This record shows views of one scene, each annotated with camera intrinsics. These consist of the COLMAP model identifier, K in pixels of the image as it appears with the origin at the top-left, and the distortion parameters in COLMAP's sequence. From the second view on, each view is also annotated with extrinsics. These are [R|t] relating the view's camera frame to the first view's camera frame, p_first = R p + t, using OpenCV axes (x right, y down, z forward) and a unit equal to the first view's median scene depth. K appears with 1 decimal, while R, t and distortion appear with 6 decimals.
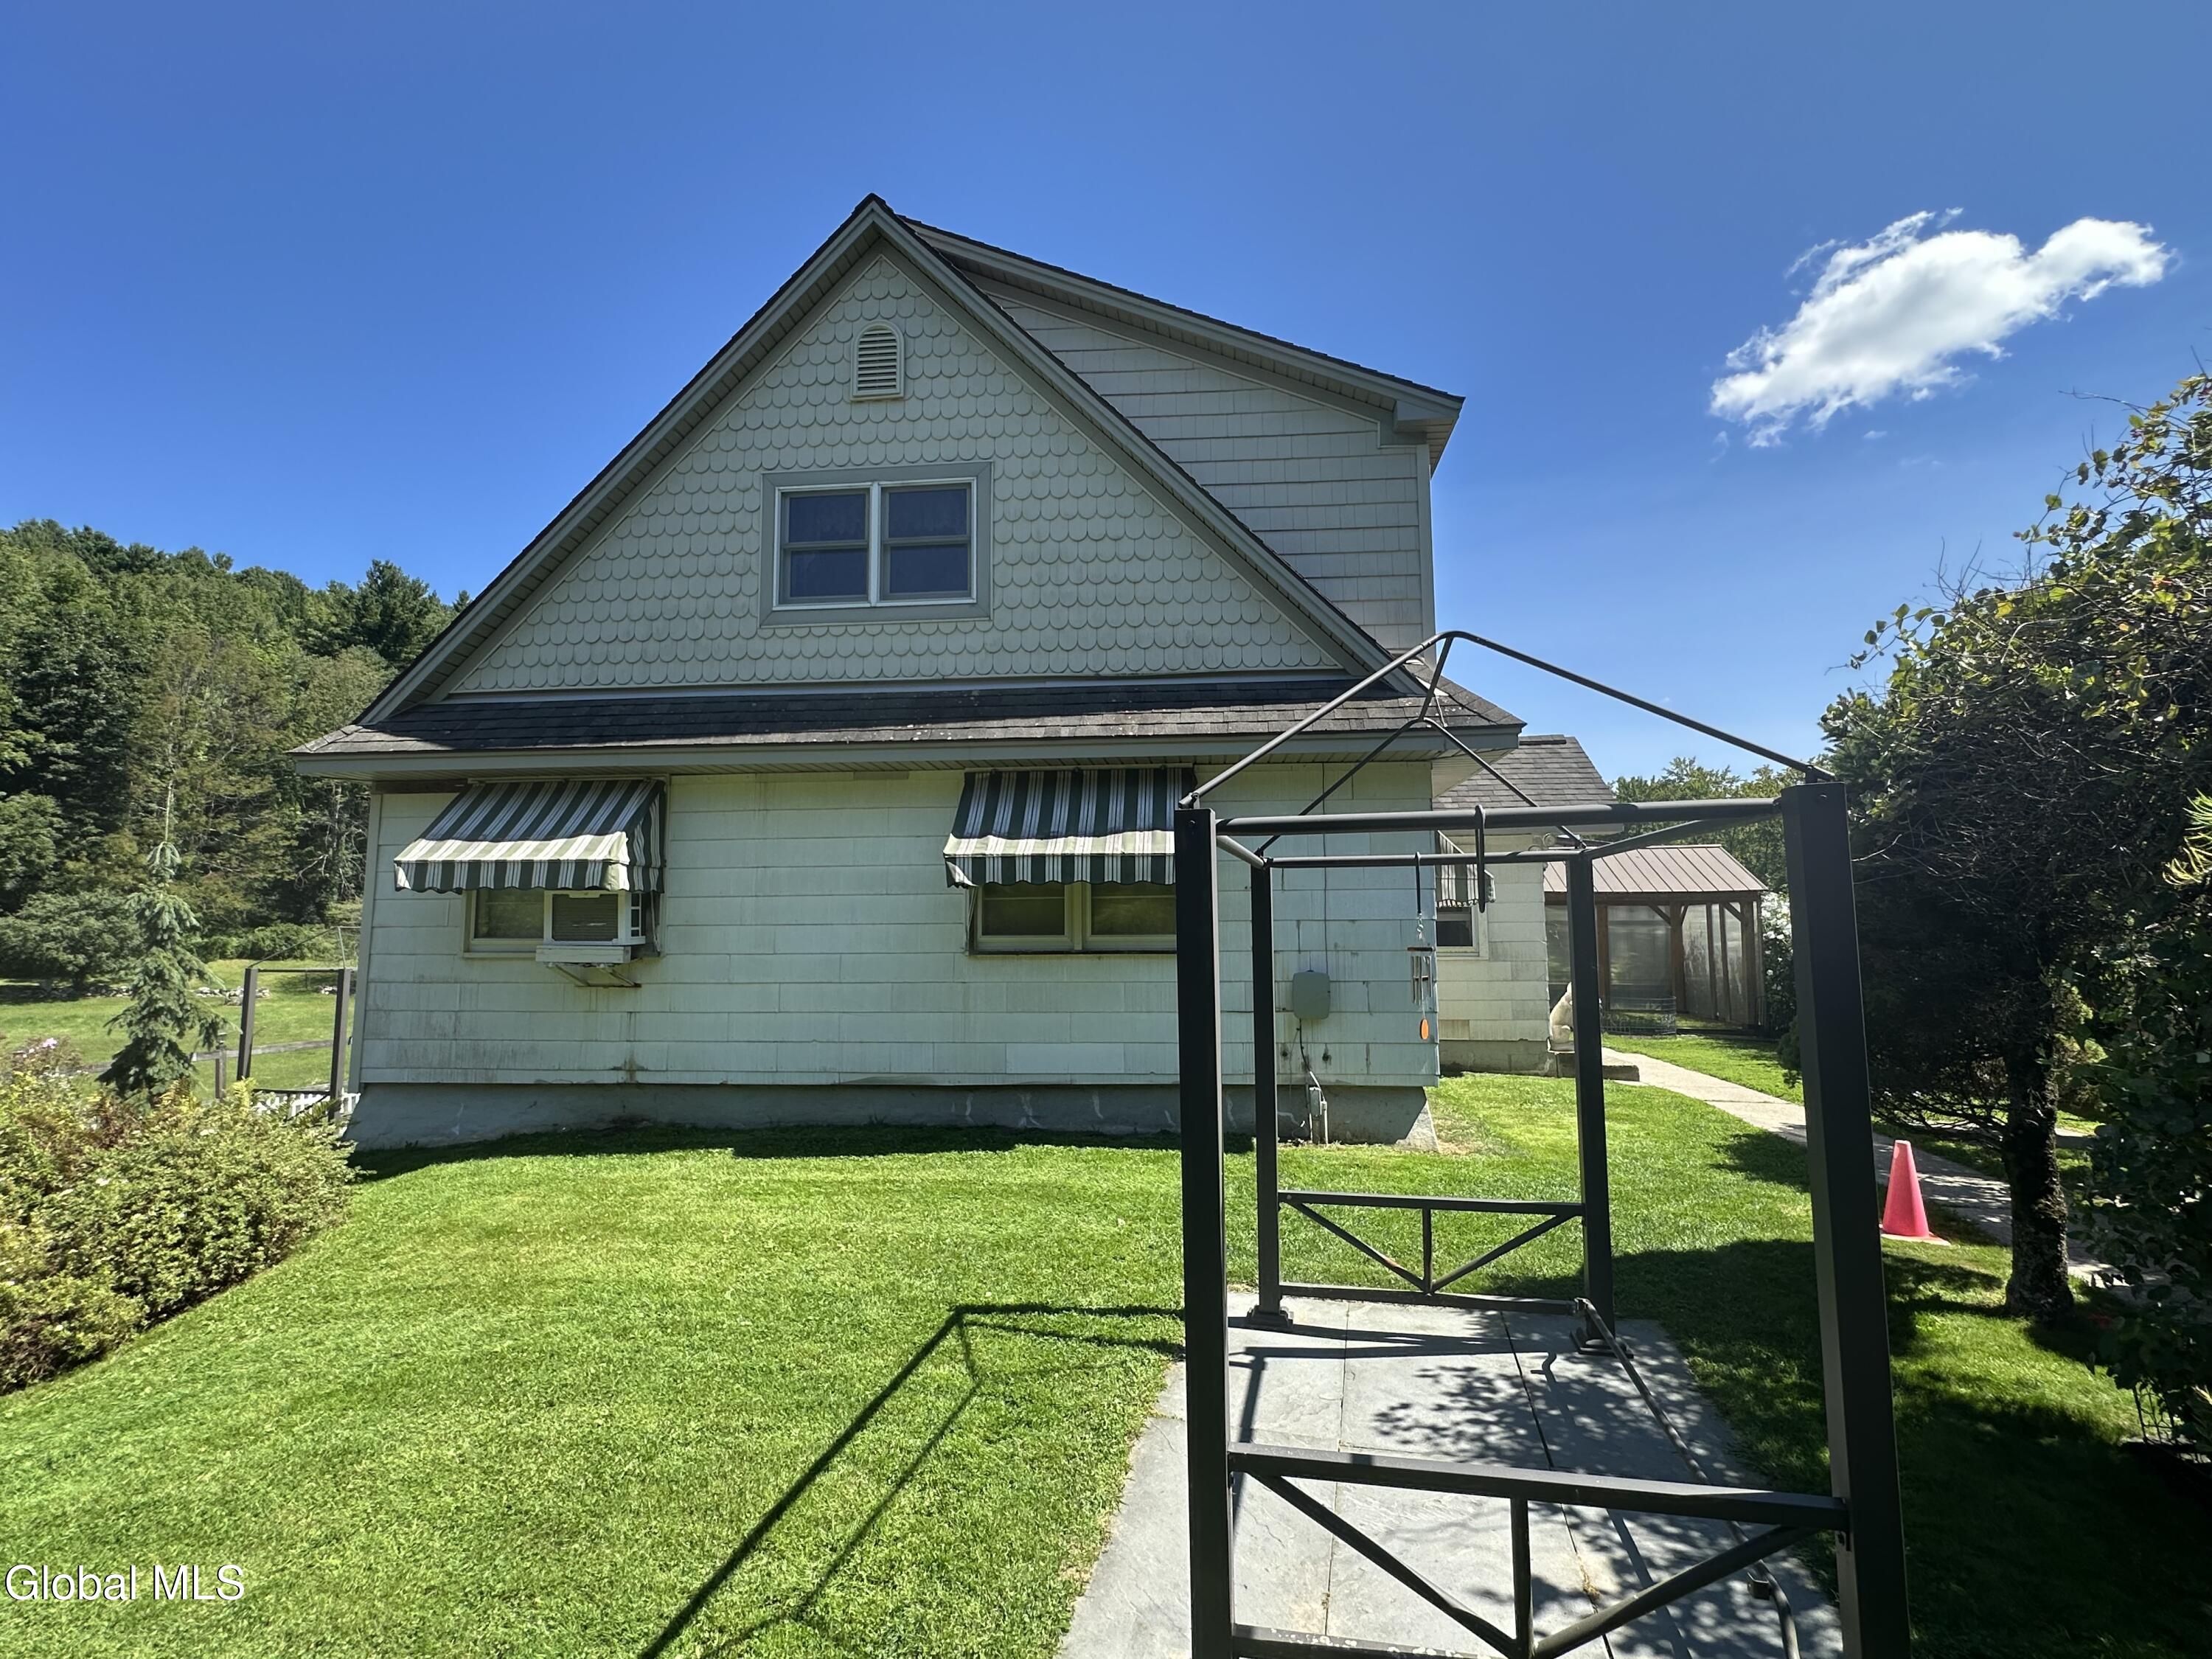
lens RADIAL K [[1017.3, 0, 1106.0], [0, 1017.3, 829.5], [0, 0, 1]] dist [-0.017157, -0.000059]
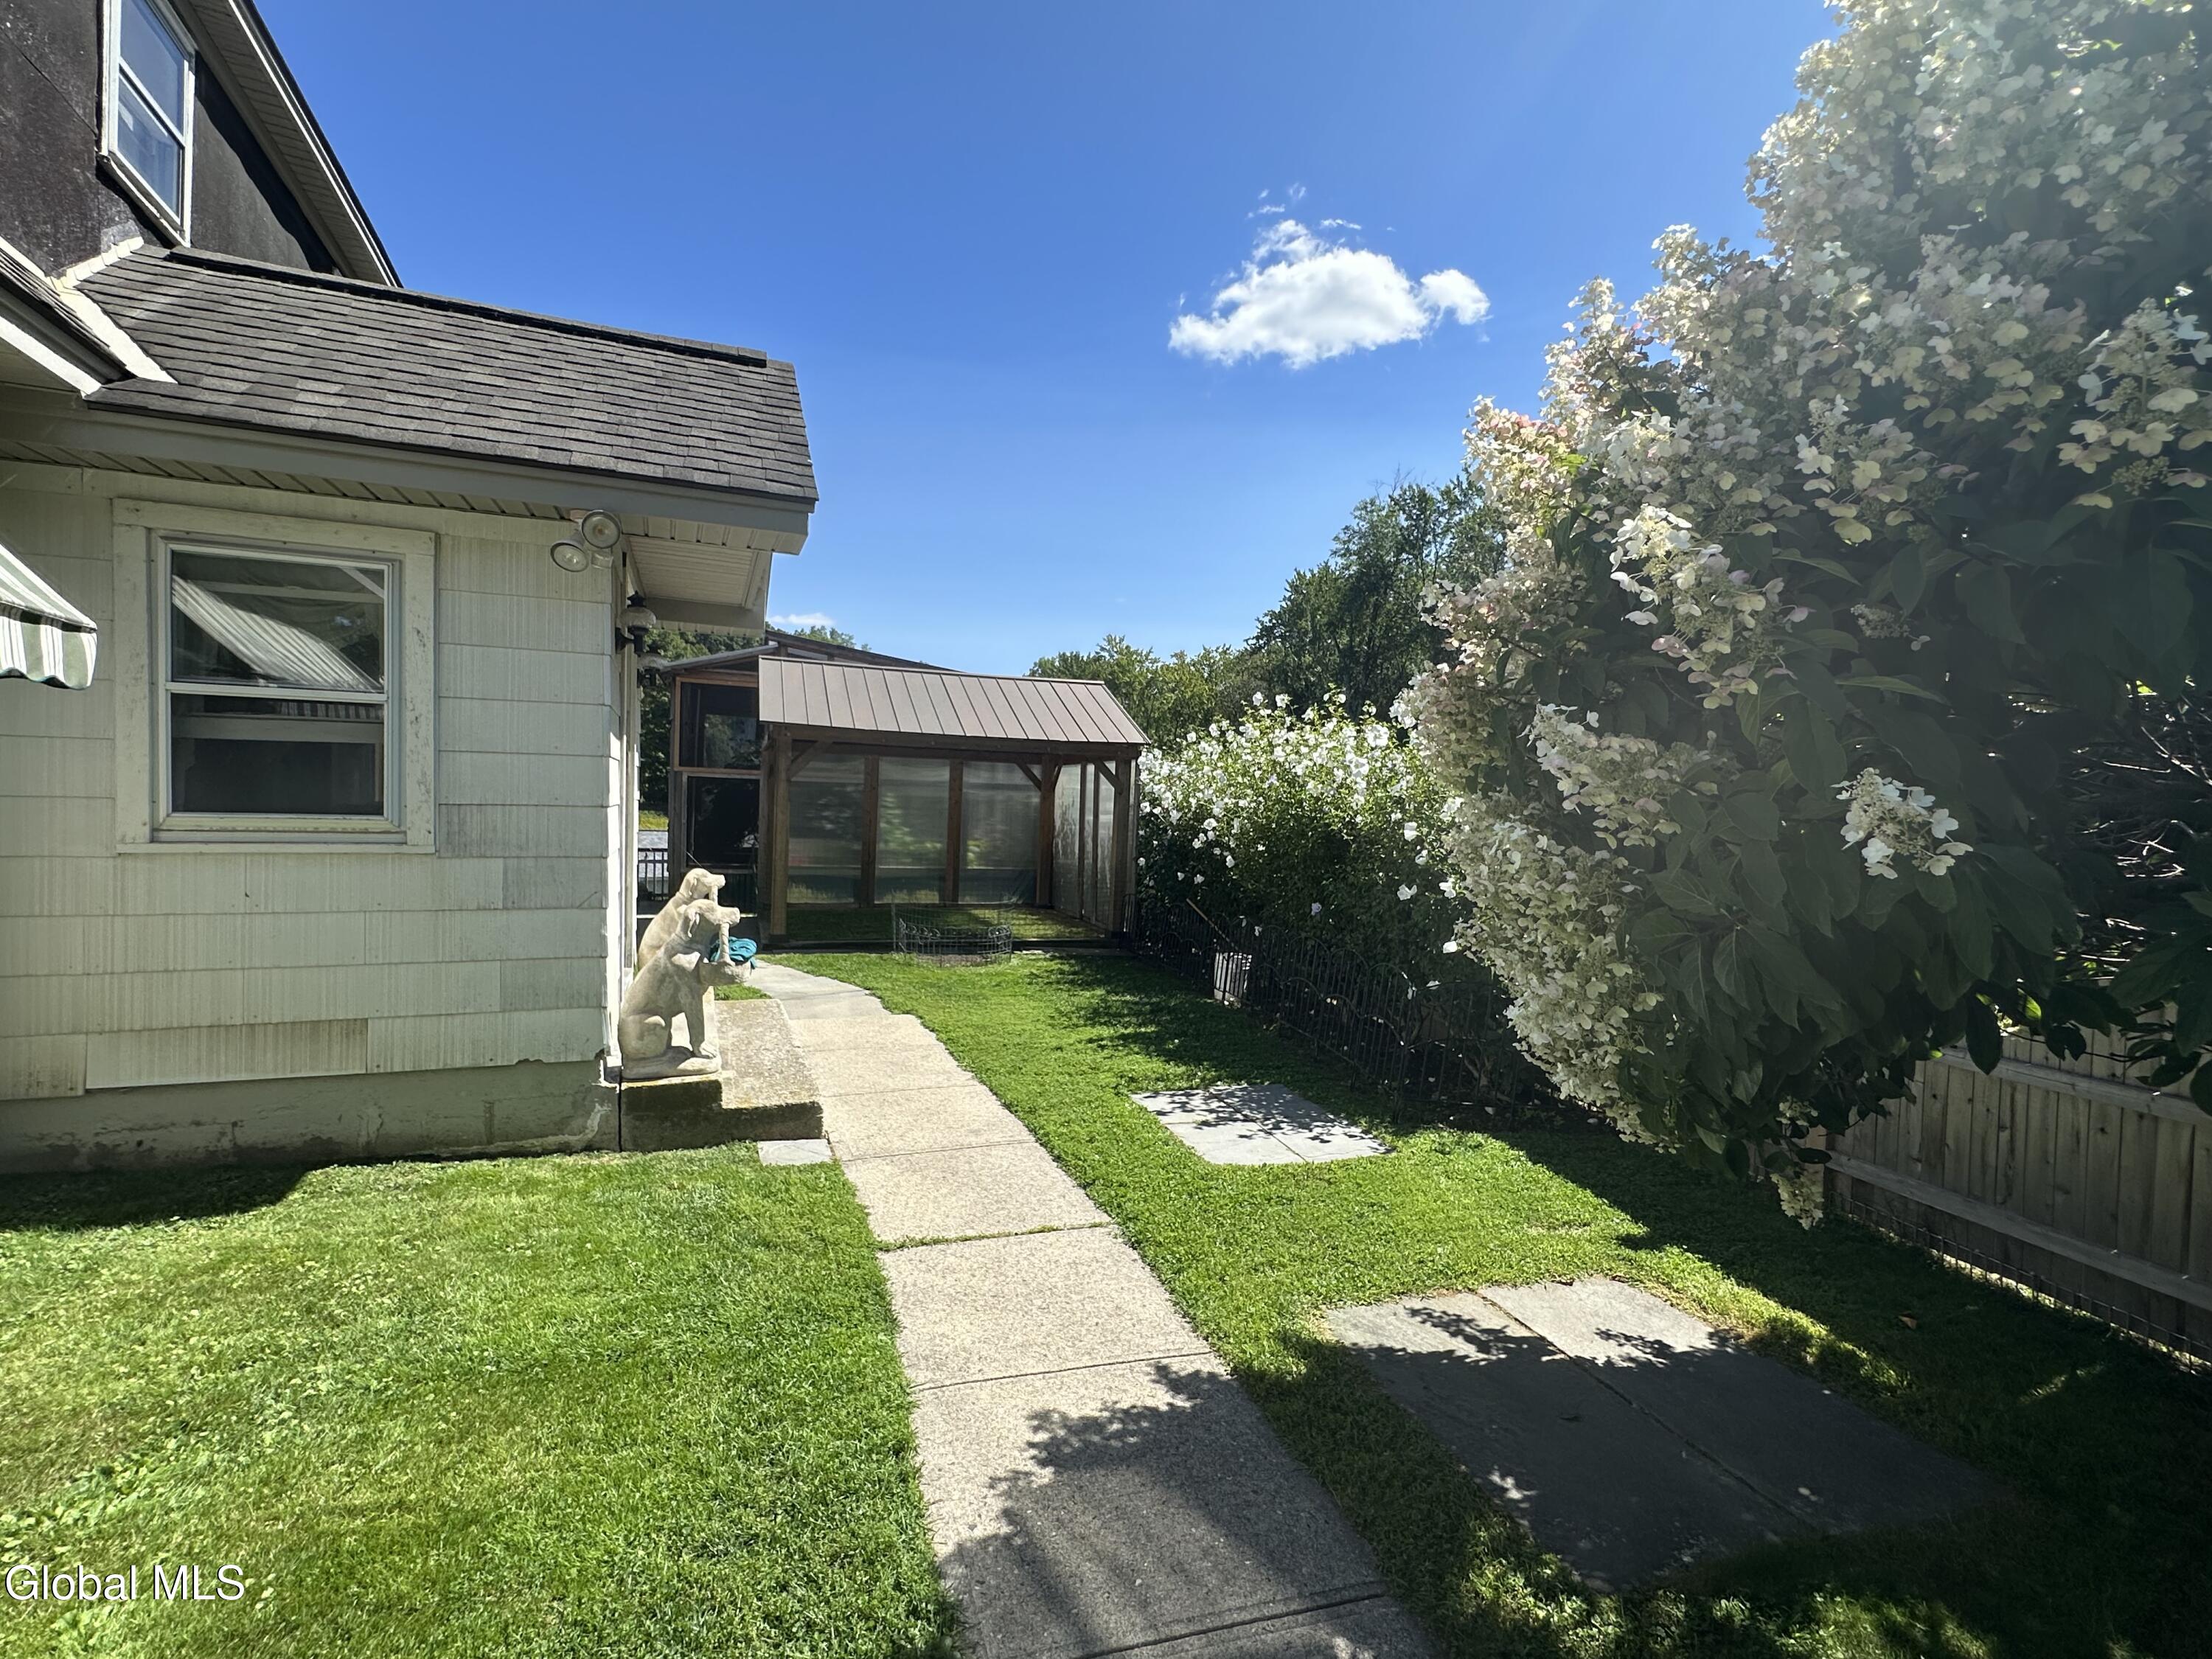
lens RADIAL K [[1017.3, 0, 1106.0], [0, 1017.3, 829.5], [0, 0, 1]] dist [-0.017157, -0.000059]
pose [[0.871579, 0.015234, 0.490018, 0.568847], [-0.081101, 0.990226, 0.113466, 0.082696], [-0.483500, -0.138635, 0.864296, 0.795652]]
